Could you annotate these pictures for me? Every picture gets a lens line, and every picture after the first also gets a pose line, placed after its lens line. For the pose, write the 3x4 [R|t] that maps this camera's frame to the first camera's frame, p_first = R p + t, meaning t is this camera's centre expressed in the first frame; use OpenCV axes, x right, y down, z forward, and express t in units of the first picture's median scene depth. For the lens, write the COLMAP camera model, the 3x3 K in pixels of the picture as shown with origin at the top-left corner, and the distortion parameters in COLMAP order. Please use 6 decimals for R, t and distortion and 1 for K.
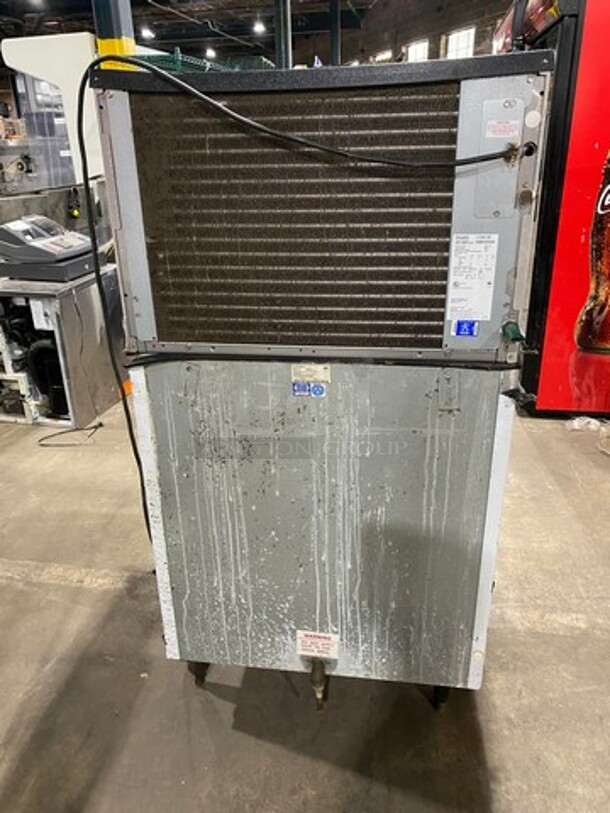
lens RADIAL K [[618.7, 0, 304.3], [0, 618.7, 405.7], [0, 0, 1]] dist [0.001624, 0.000375]
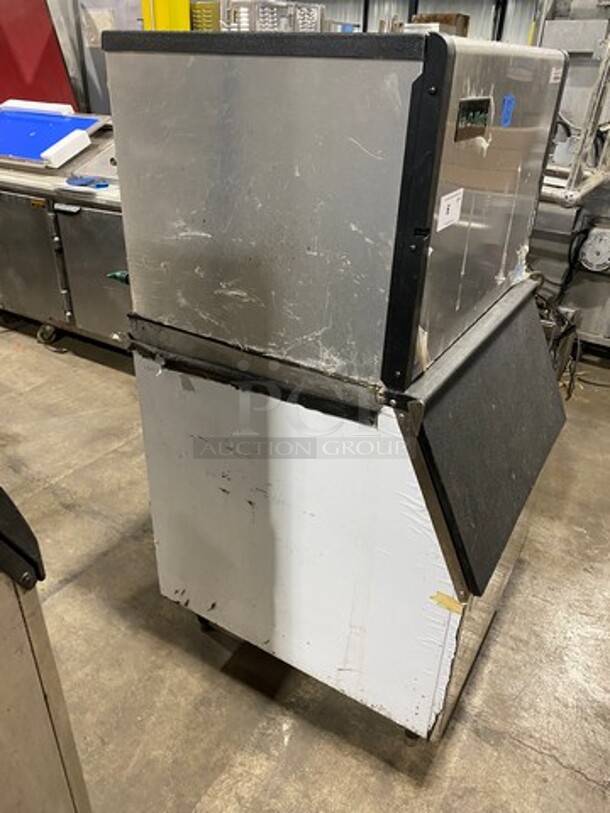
lens RADIAL K [[618.7, 0, 304.4], [0, 618.7, 407.0], [0, 0, 1]] dist [0.001624, 0.000375]
pose [[-0.404923, 0.457260, -0.791802, 0.578774], [-0.363020, 0.714399, 0.598207, -0.370854], [0.839198, 0.529668, -0.123282, 0.726758]]
